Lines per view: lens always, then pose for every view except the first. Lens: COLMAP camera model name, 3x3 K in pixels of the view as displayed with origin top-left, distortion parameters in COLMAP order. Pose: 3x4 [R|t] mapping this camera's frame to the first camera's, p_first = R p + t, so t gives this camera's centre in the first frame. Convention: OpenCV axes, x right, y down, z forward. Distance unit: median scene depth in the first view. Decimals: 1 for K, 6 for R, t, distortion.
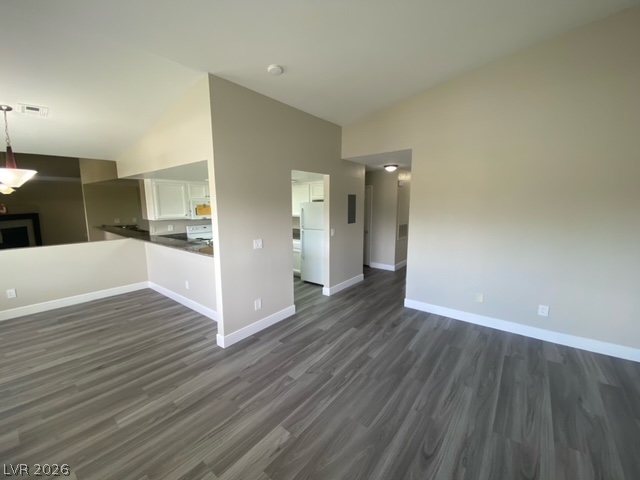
lens RADIAL K [[258.6, 0, 317.4], [0, 258.6, 240.2], [0, 0, 1]] dist [0.018030, -0.018369]
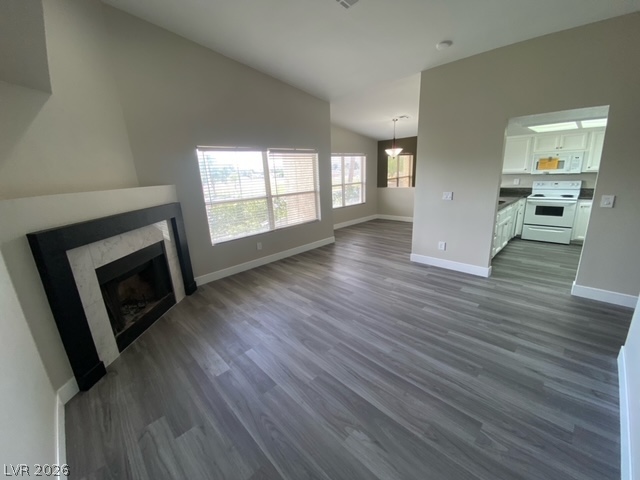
lens RADIAL K [[260.3, 0, 320.0], [0, 260.3, 240.0], [0, 0, 1]] dist [0.019945, -0.018003]
pose [[-0.123497, 0.268076, -0.955449, 1.038862], [-0.092015, 0.955578, 0.280006, -0.073638], [0.988070, 0.122496, -0.093344, 0.544831]]
